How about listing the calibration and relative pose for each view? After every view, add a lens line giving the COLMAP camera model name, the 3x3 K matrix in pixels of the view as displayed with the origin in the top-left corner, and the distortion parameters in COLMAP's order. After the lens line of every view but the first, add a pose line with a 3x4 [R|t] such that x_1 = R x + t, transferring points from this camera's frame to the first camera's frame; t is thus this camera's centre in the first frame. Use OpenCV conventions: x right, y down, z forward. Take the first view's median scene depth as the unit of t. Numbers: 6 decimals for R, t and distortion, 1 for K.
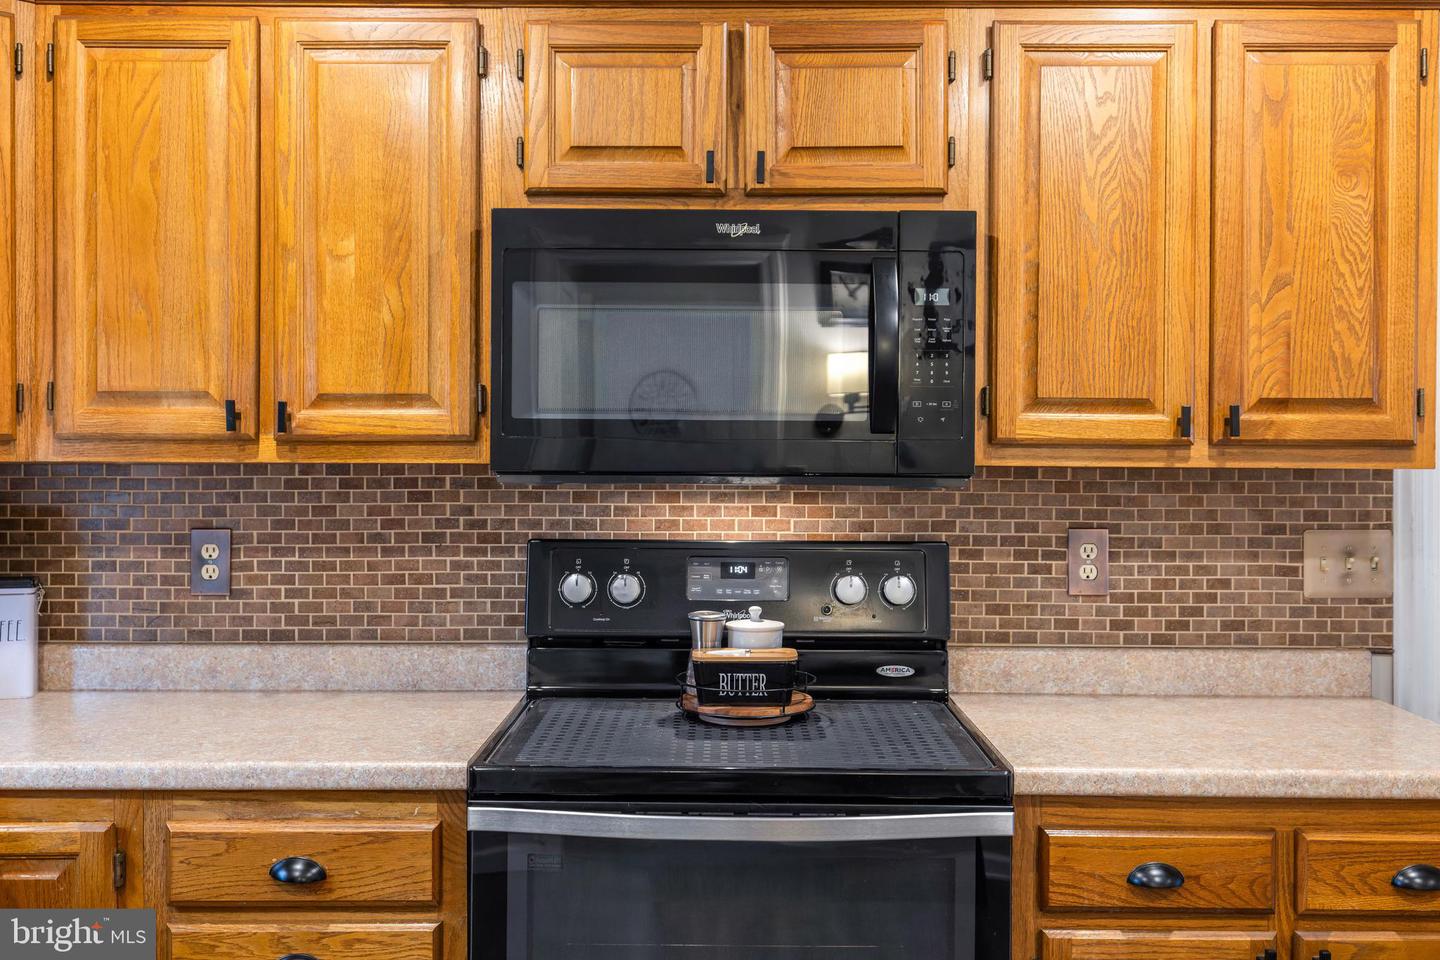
lens RADIAL K [[1397.0, 0, 717.3], [0, 1397.0, 453.7], [0, 0, 1]] dist [0.006131, 0.000935]
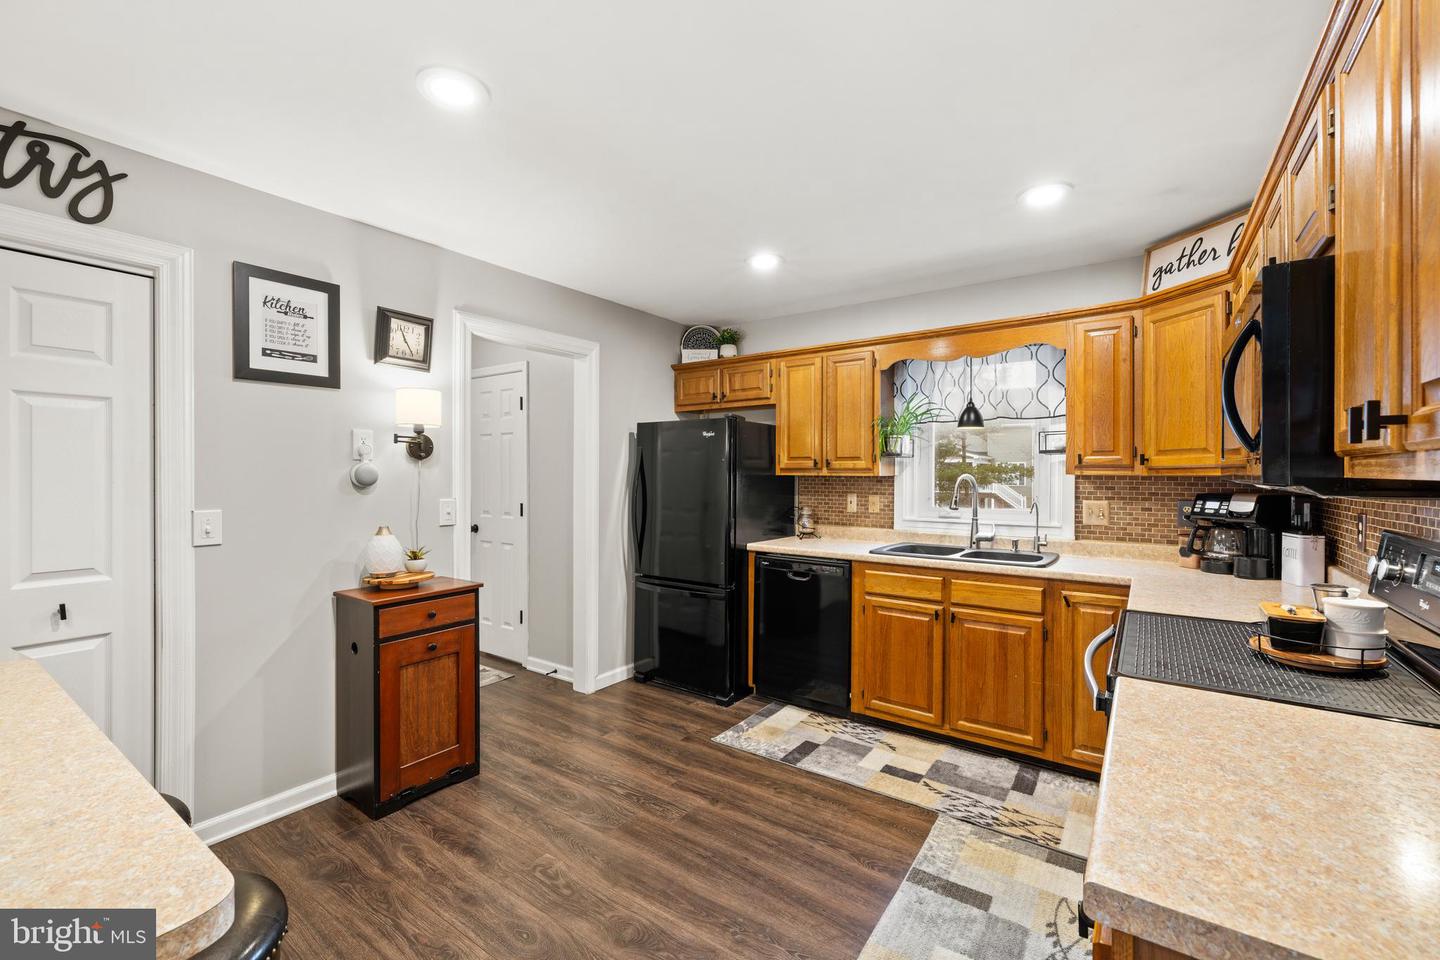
lens RADIAL K [[604.1, 0, 719.9], [0, 604.1, 476.7], [0, 0, 1]] dist [0.001807, 0.000018]
pose [[-0.574317, -0.000198, -0.818633, 0.845923], [-0.005897, 0.999975, 0.003896, 0.008851], [0.818612, 0.007065, -0.574304, 0.876069]]
